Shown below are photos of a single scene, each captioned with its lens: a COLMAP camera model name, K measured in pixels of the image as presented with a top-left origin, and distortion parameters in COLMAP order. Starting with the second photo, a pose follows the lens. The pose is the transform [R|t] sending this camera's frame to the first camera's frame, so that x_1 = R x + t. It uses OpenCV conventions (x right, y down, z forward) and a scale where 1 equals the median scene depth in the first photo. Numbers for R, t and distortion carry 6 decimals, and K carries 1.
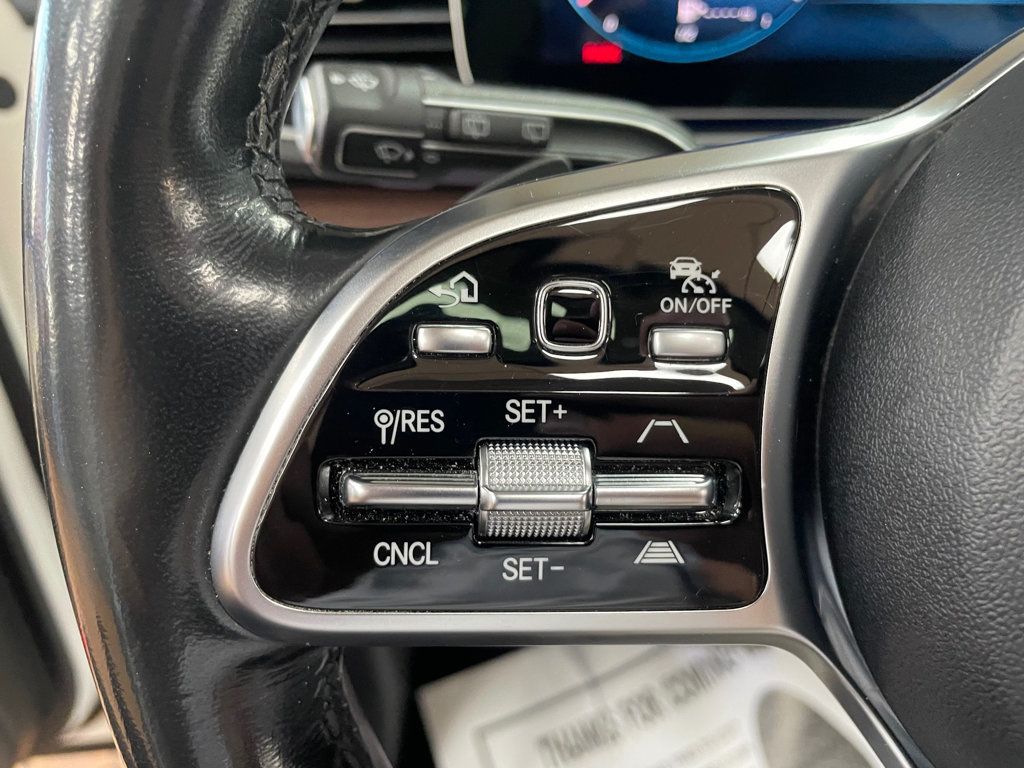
lens RADIAL K [[771.5, 0, 509.5], [0, 771.5, 384.2], [0, 0, 1]] dist [0.051326, -0.048655]
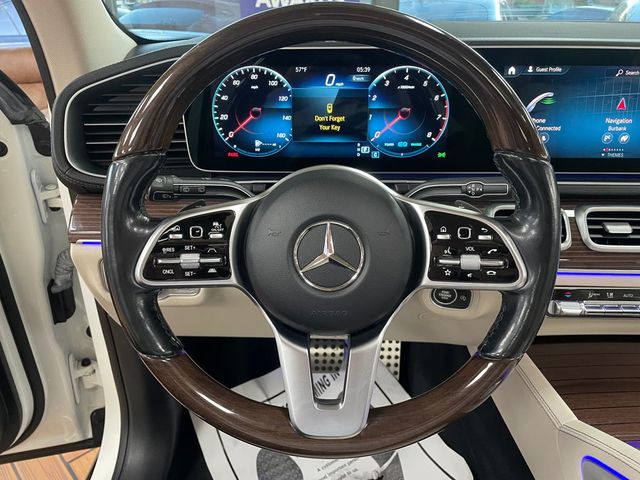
lens RADIAL K [[482.2, 0, 320.4], [0, 482.2, 240.7], [0, 0, 1]] dist [0.051326, -0.048655]
pose [[0.989847, -0.034057, 0.137993, 0.527587], [0.044733, 0.996178, -0.075025, 0.311709], [-0.134911, 0.080436, 0.987588, -2.921846]]
